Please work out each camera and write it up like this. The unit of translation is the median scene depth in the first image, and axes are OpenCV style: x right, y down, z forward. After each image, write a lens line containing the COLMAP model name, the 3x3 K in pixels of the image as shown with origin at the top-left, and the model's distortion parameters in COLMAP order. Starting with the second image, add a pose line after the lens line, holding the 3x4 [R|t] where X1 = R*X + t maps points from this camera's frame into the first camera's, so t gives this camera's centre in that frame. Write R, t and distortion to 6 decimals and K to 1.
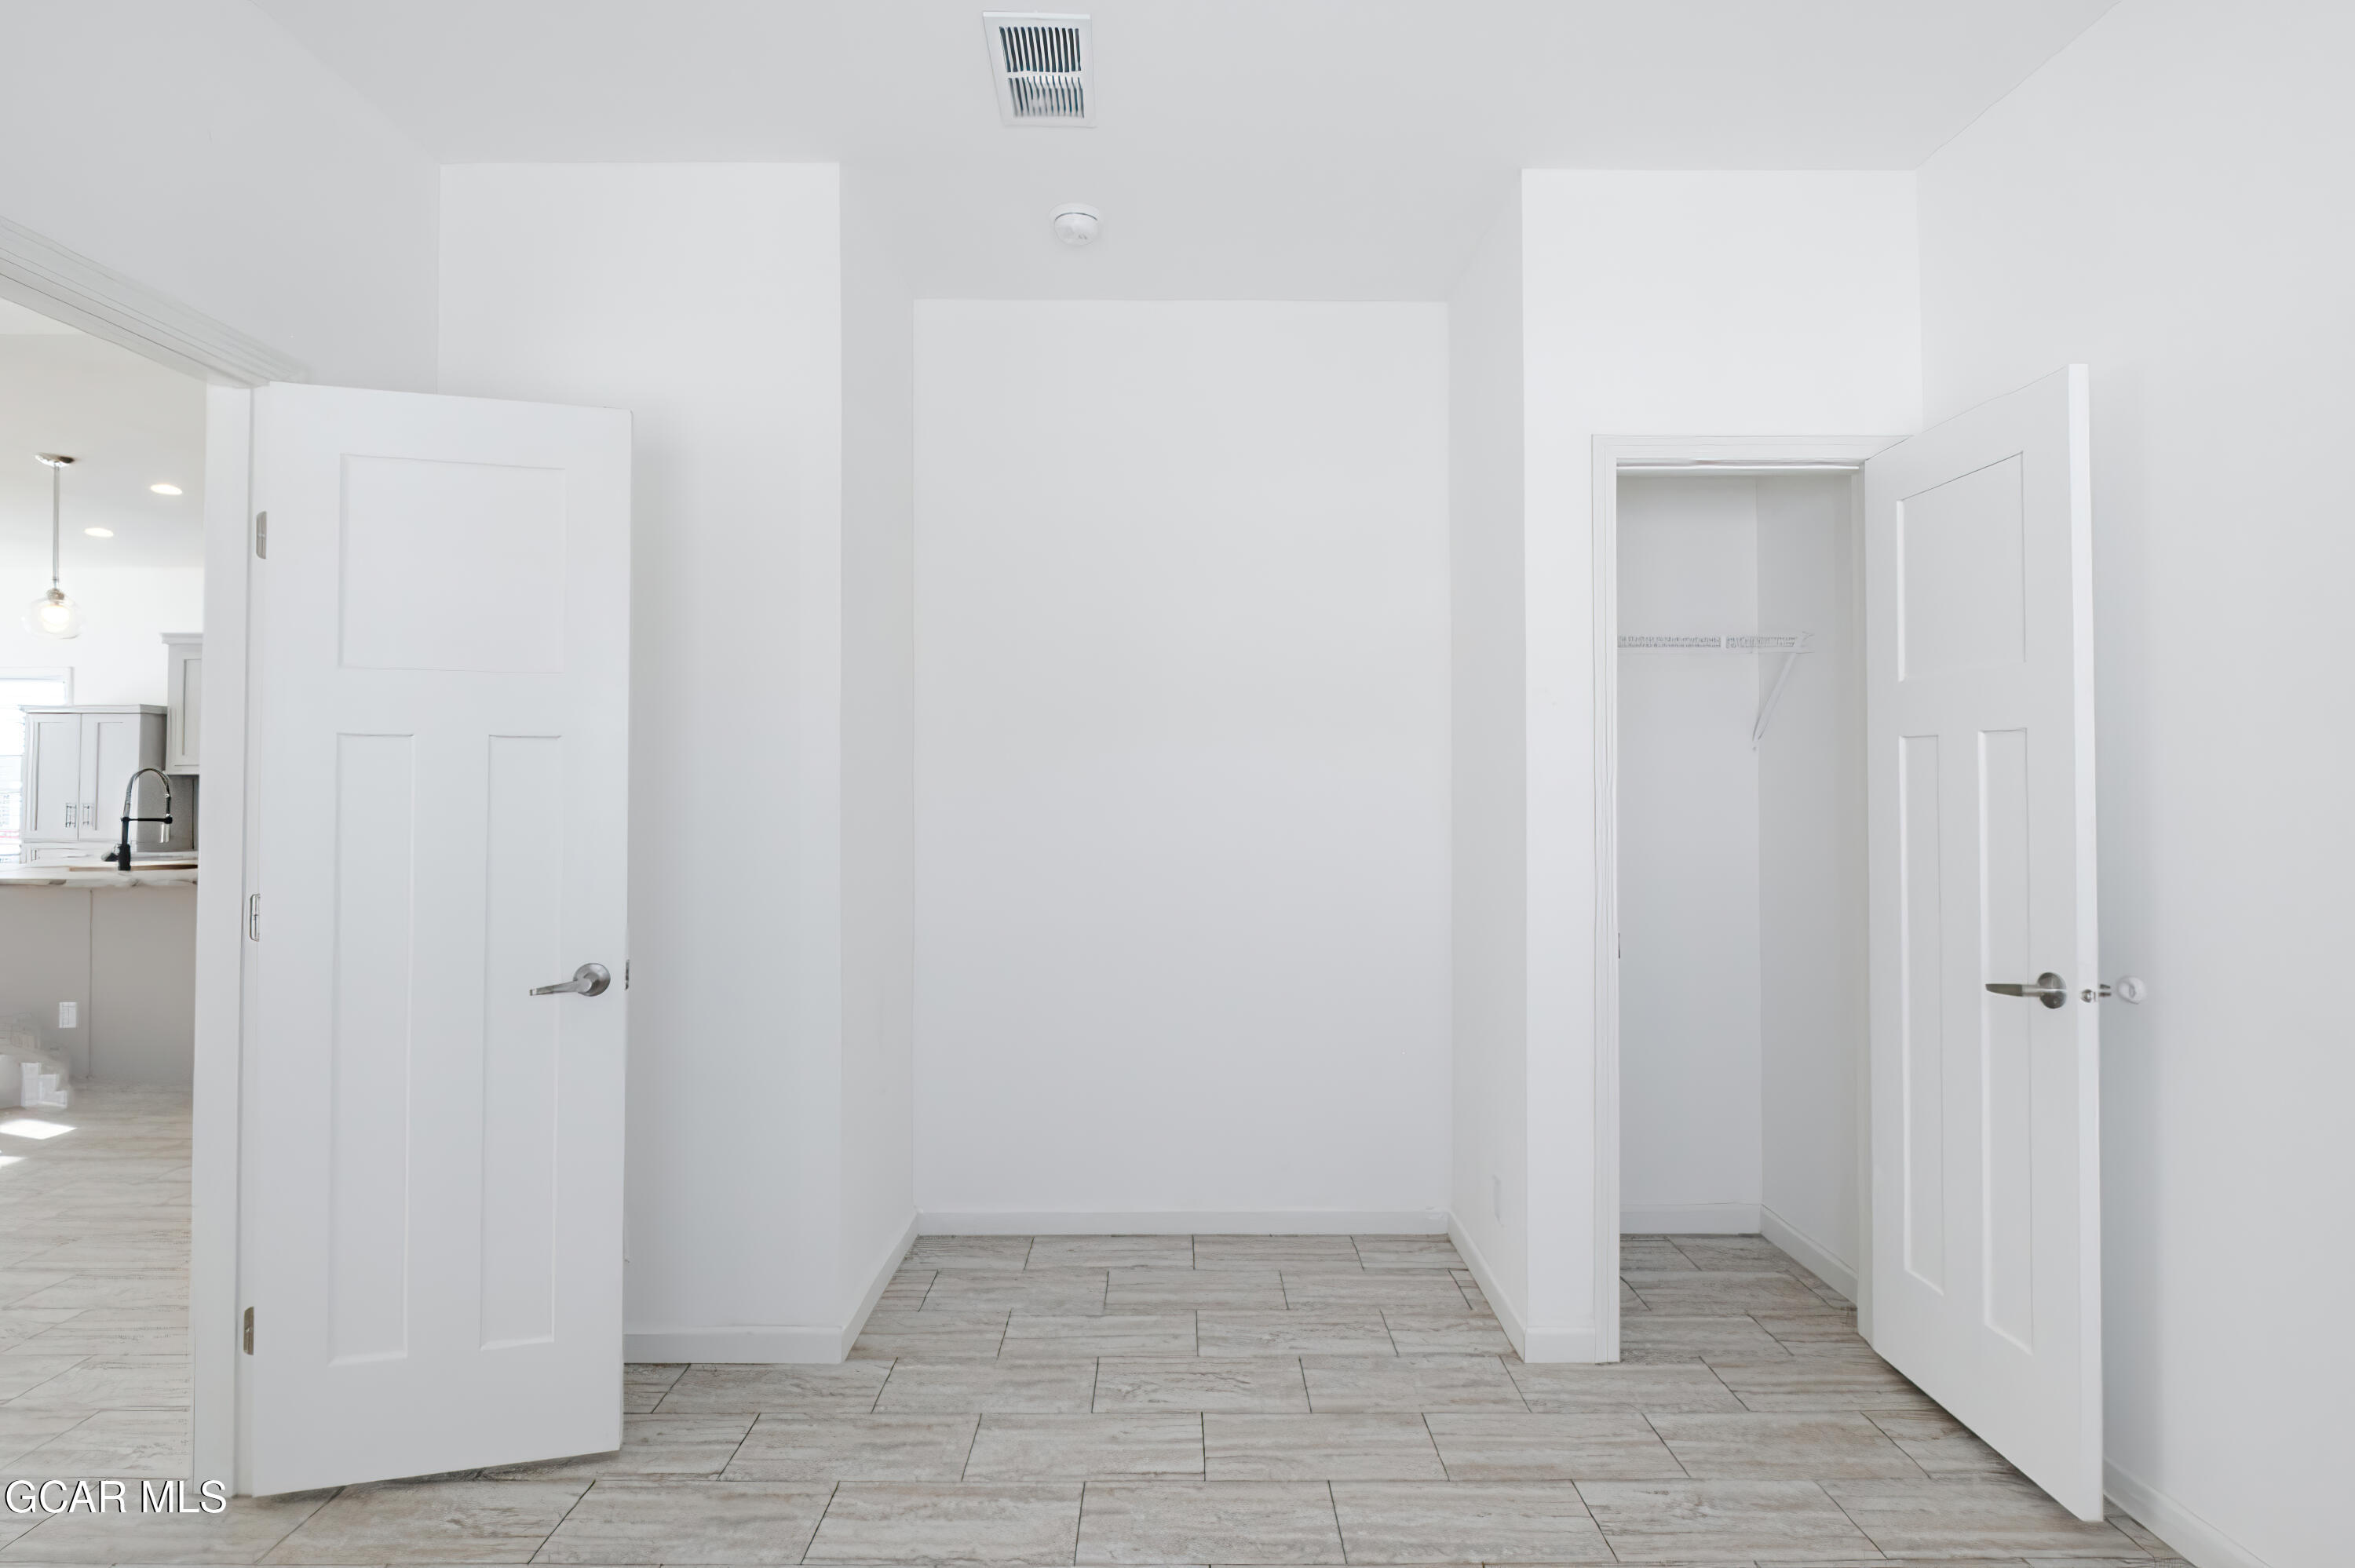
lens RADIAL K [[1158.0, 0, 1177.5], [0, 1158.0, 784.0], [0, 0, 1]] dist [-0.002094, -0.000816]
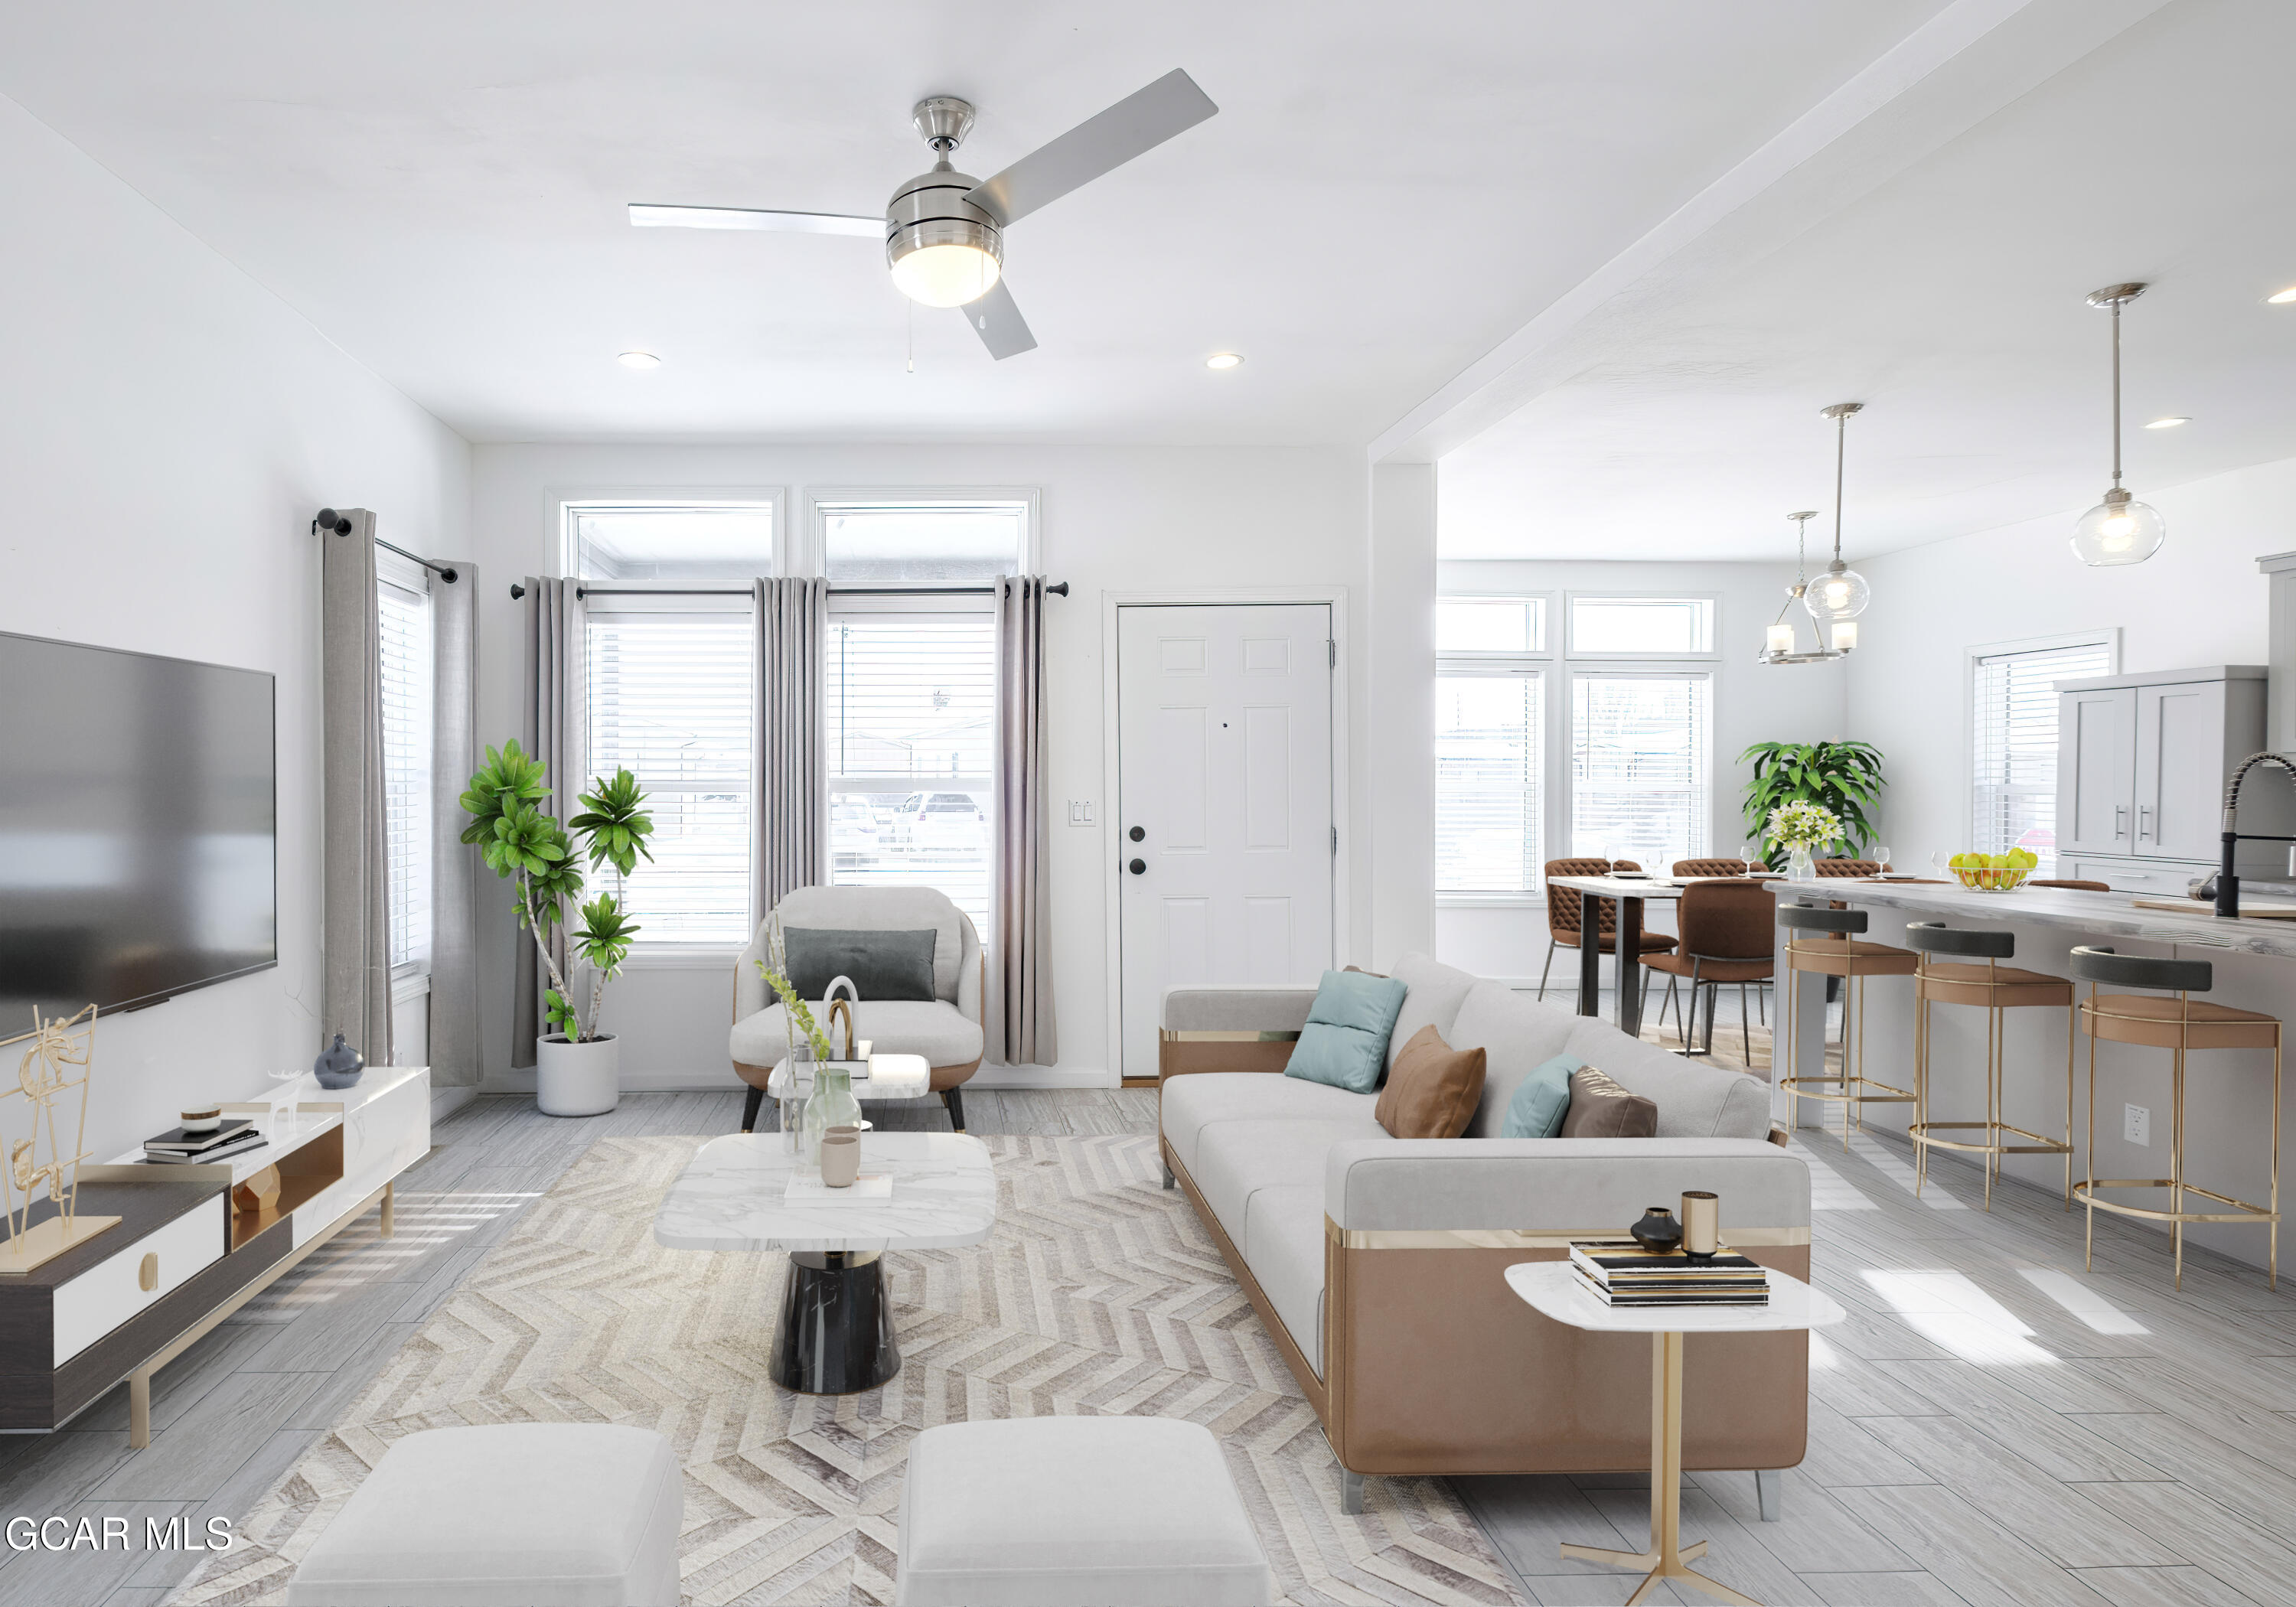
lens RADIAL K [[1194.8, 0, 907.7], [0, 1194.8, 779.0], [0, 0, 1]] dist [-0.002689, -0.003162]
pose [[0.023357, -0.004577, -0.999717, -0.207365], [0.000006, 0.999990, -0.004578, 0.001944], [0.999727, 0.000101, 0.023357, 0.194904]]
